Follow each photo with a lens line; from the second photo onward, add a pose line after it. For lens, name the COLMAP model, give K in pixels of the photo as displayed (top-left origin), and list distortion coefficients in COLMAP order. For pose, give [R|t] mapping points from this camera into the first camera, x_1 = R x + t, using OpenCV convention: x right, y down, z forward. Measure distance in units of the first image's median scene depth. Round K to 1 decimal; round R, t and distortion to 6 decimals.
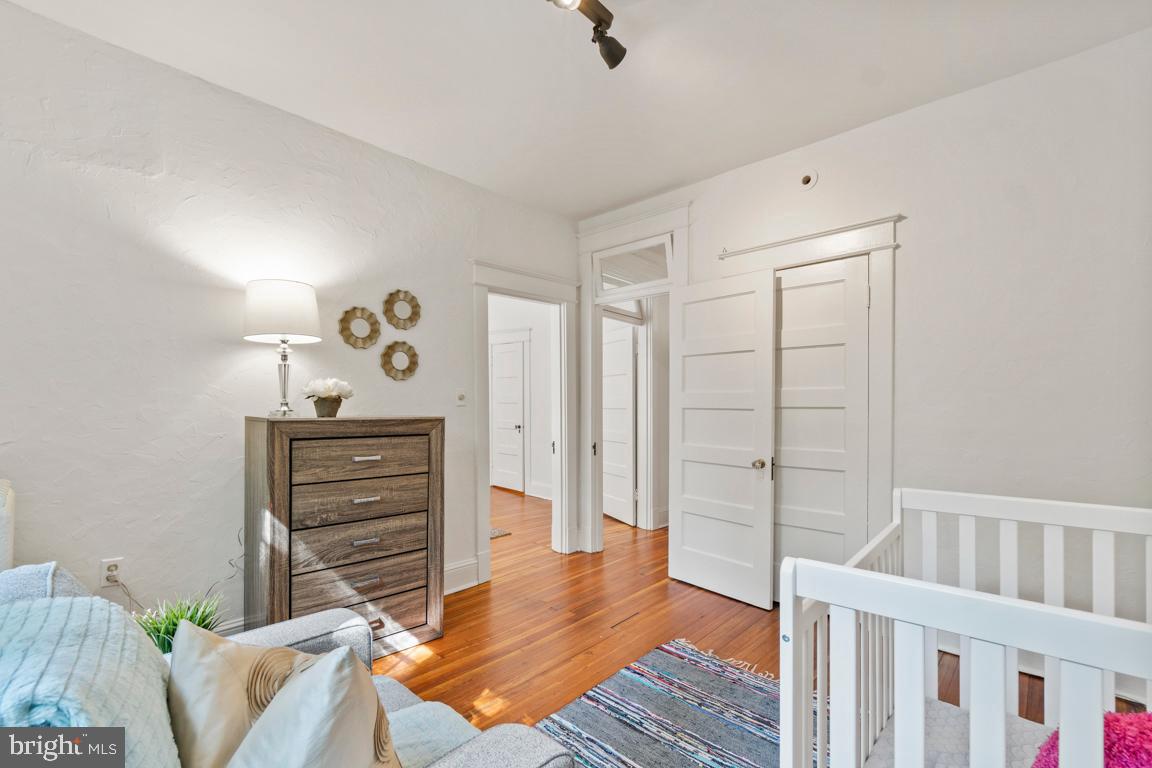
lens RADIAL K [[502.7, 0, 575.2], [0, 502.7, 405.2], [0, 0, 1]] dist [-0.000250, -0.000009]
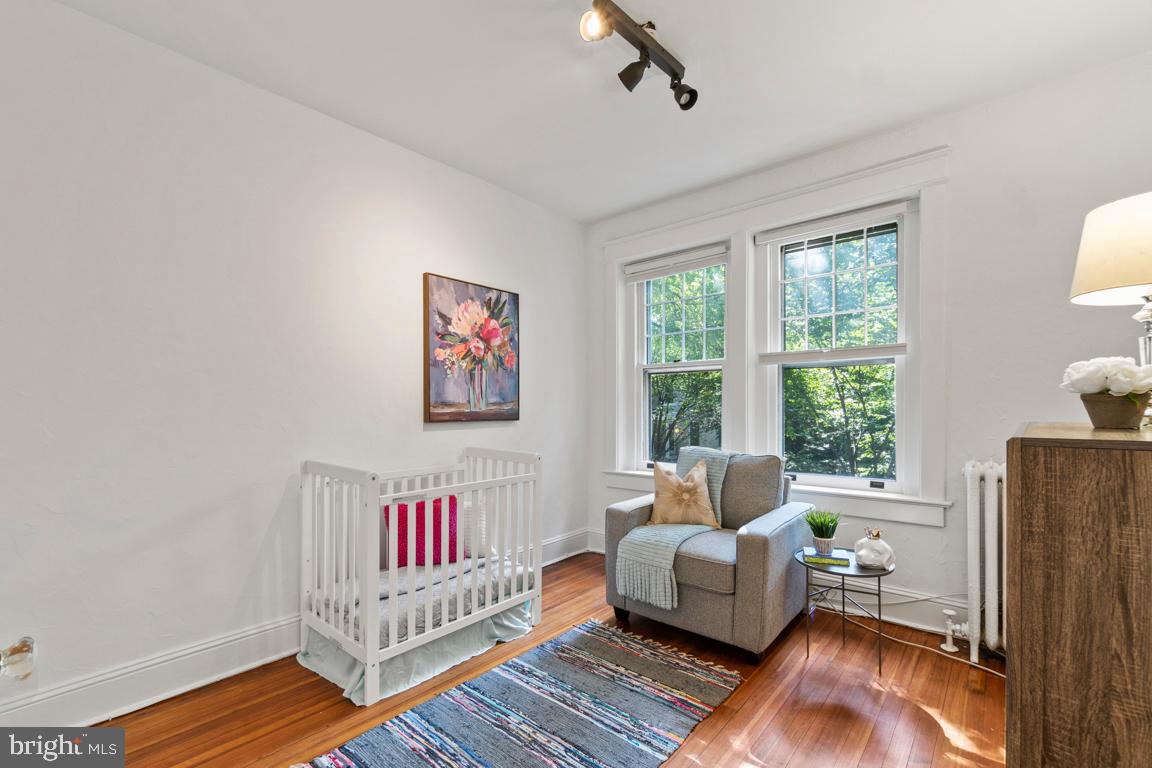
lens RADIAL K [[502.7, 0, 575.2], [0, 502.7, 405.2], [0, 0, 1]] dist [-0.000250, -0.000009]
pose [[-0.998428, 0.002631, -0.055985, 0.167526], [0.002978, 0.999977, -0.006120, 0.003462], [0.055967, -0.006277, -0.998413, 1.962302]]
